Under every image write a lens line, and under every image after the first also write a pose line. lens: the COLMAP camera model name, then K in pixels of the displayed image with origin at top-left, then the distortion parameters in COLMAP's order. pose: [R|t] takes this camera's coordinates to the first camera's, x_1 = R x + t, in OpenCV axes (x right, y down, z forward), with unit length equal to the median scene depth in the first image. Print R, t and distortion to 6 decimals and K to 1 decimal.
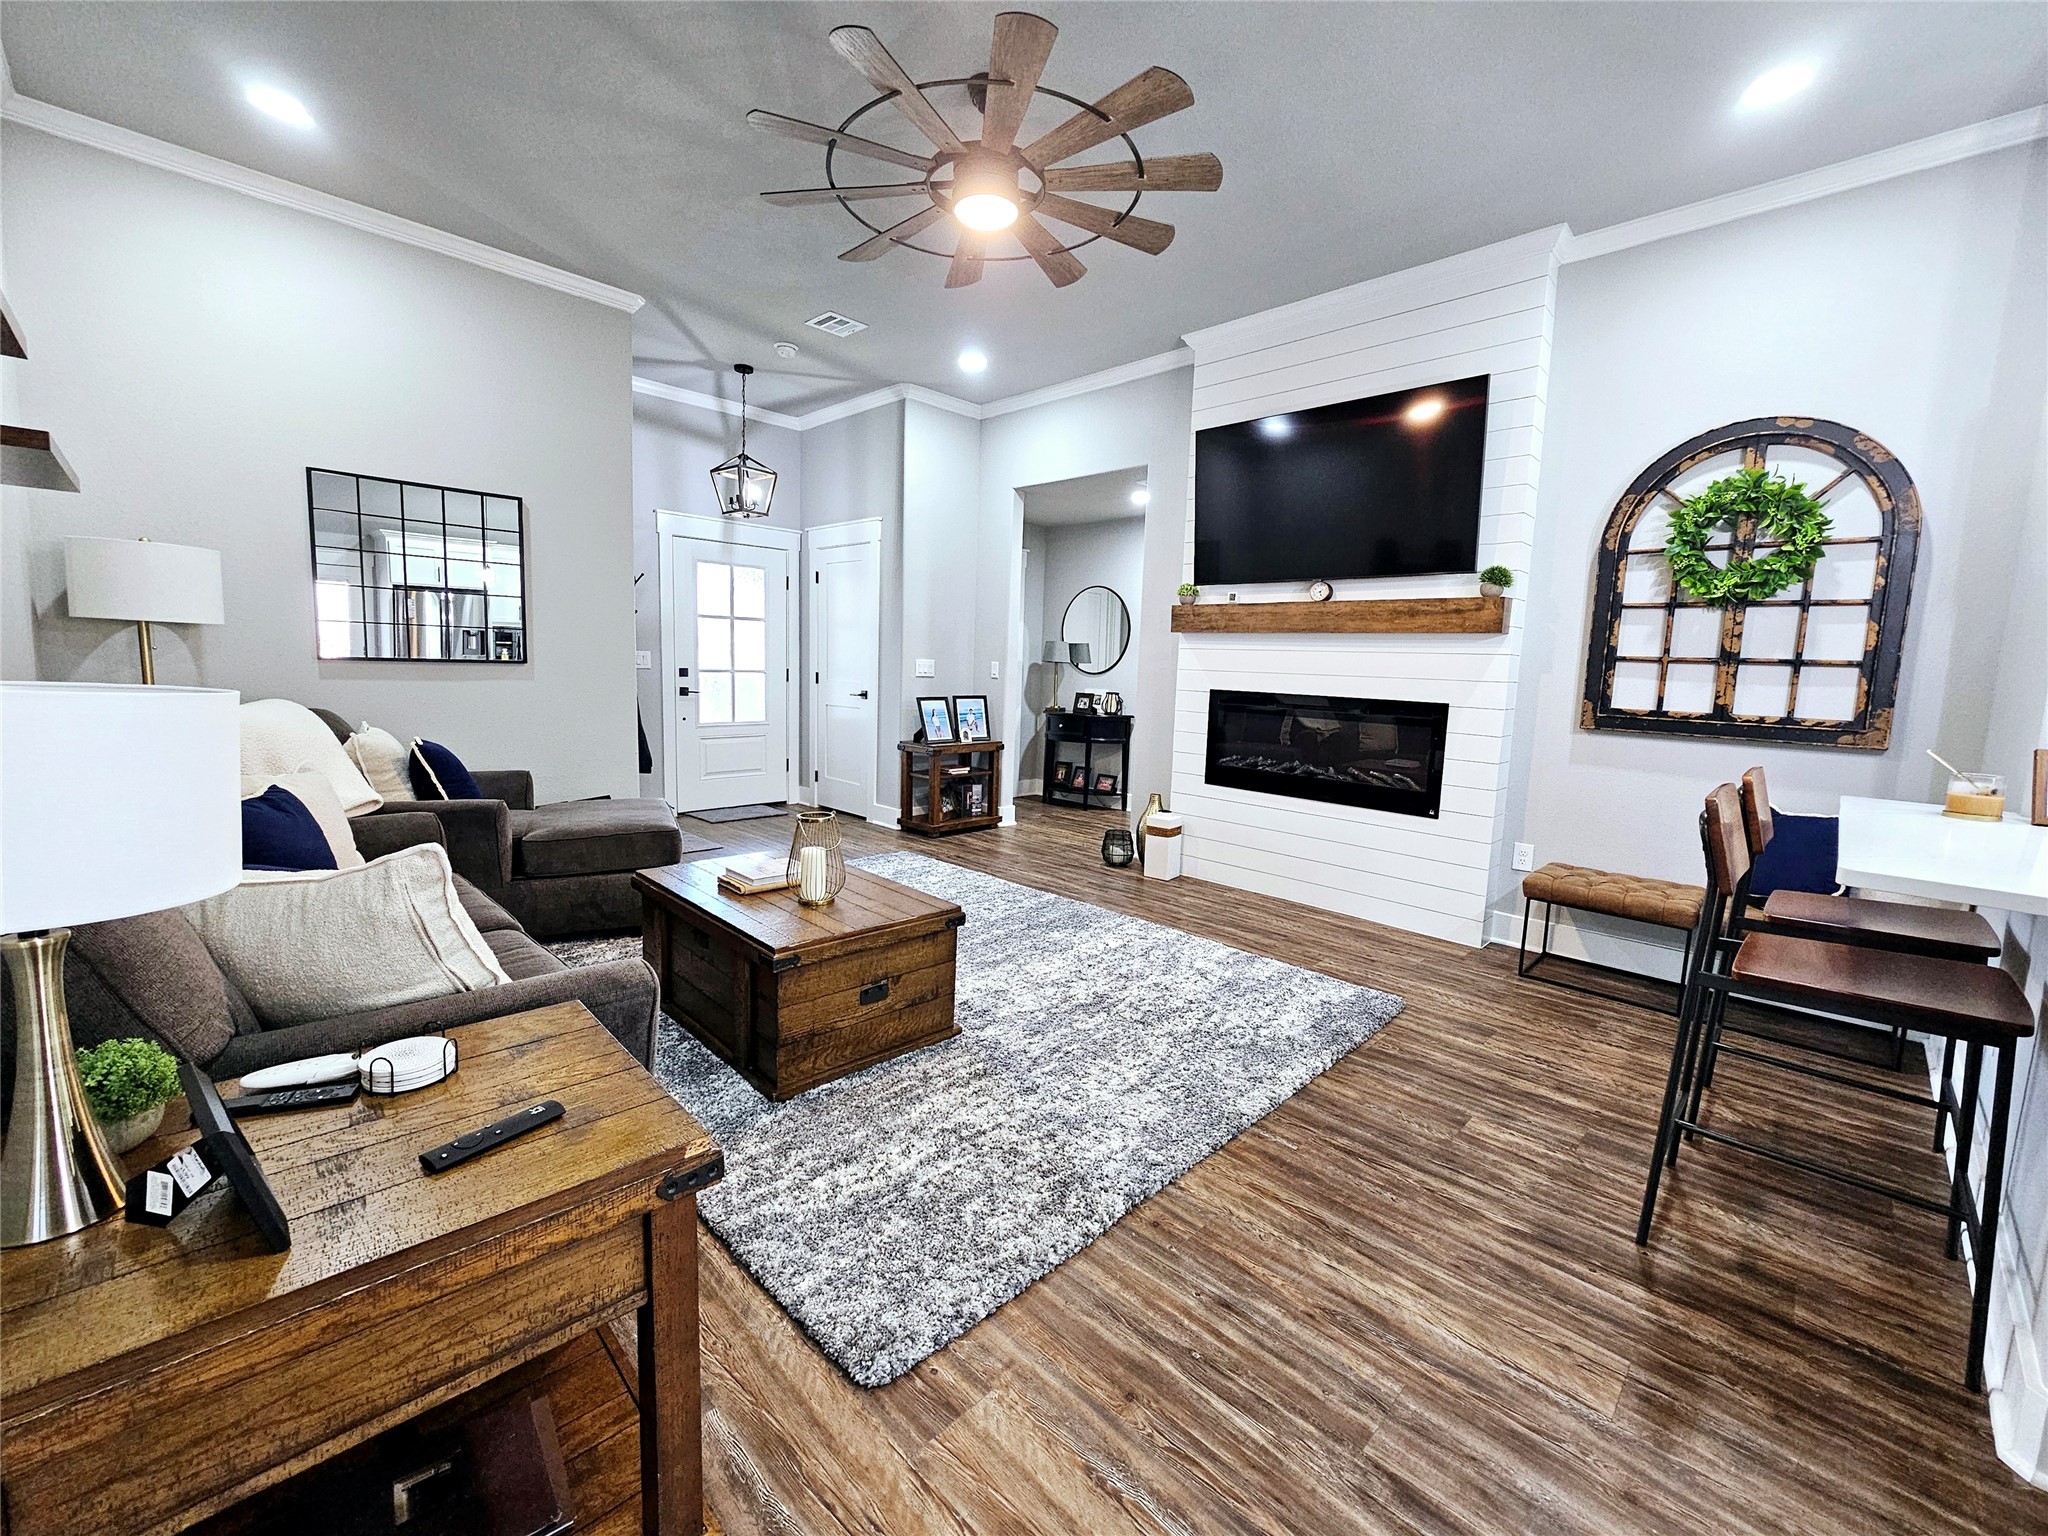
lens RADIAL K [[839.1, 0, 1027.4], [0, 839.1, 755.0], [0, 0, 1]] dist [-0.002783, 0.001055]
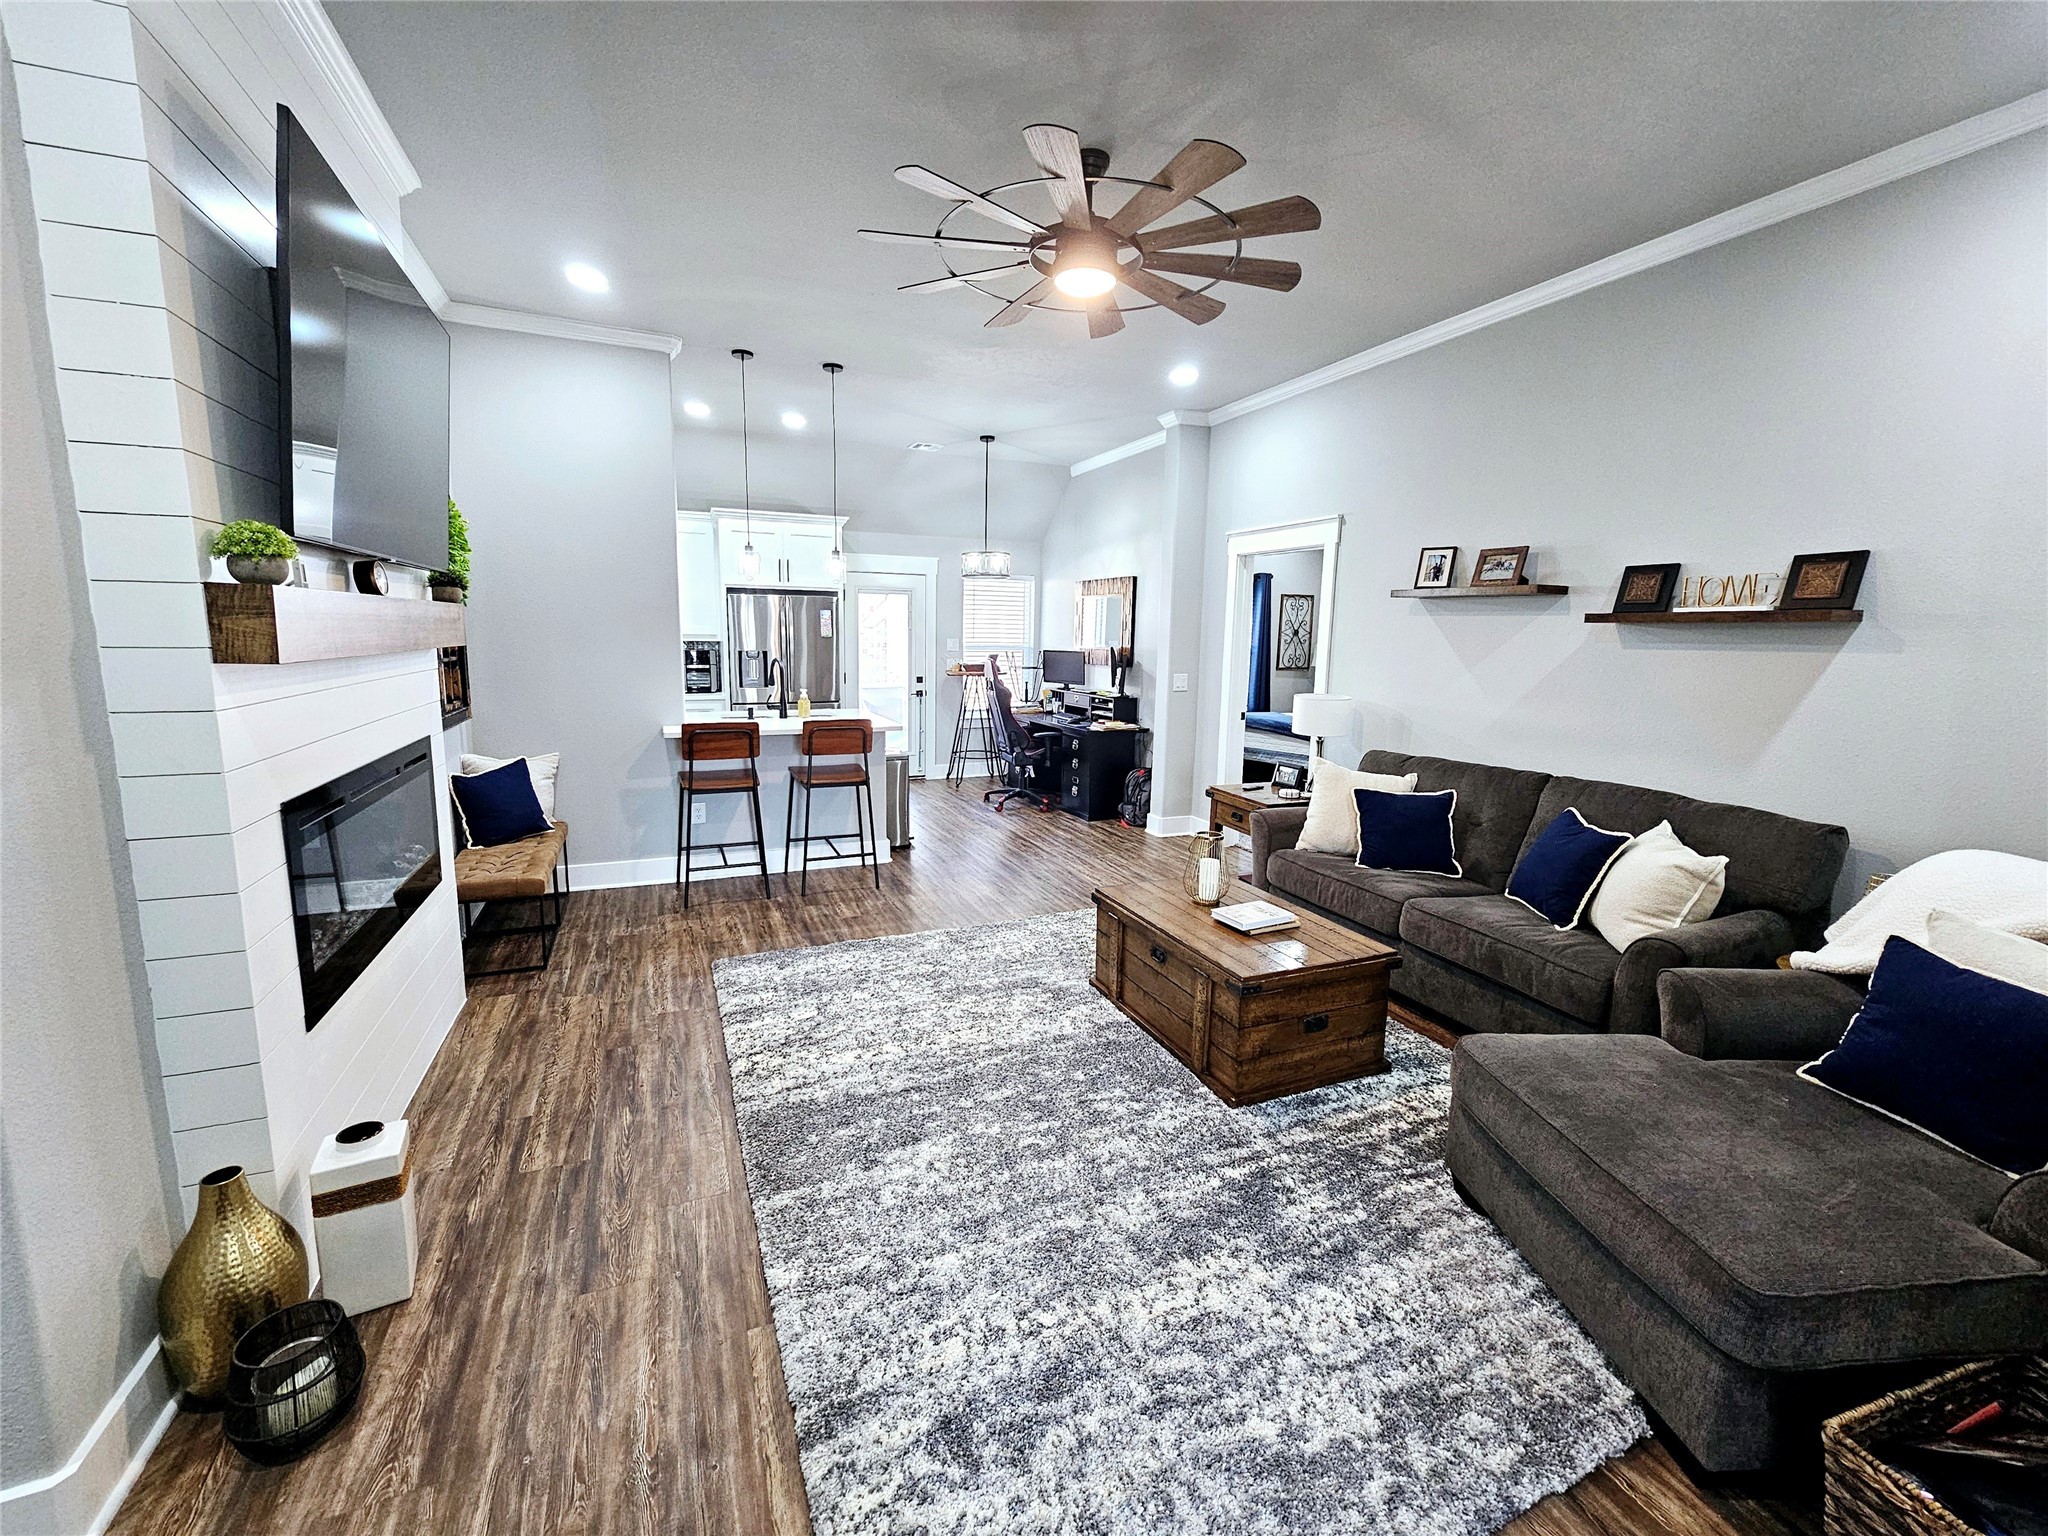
lens RADIAL K [[839.1, 0, 1022.7], [0, 839.1, 765.8], [0, 0, 1]] dist [-0.002783, 0.001055]
pose [[-0.926955, -0.108856, 0.359035, -0.355743], [-0.007454, 0.962137, 0.272466, -0.302750], [-0.375100, 0.249887, -0.892668, 1.806257]]
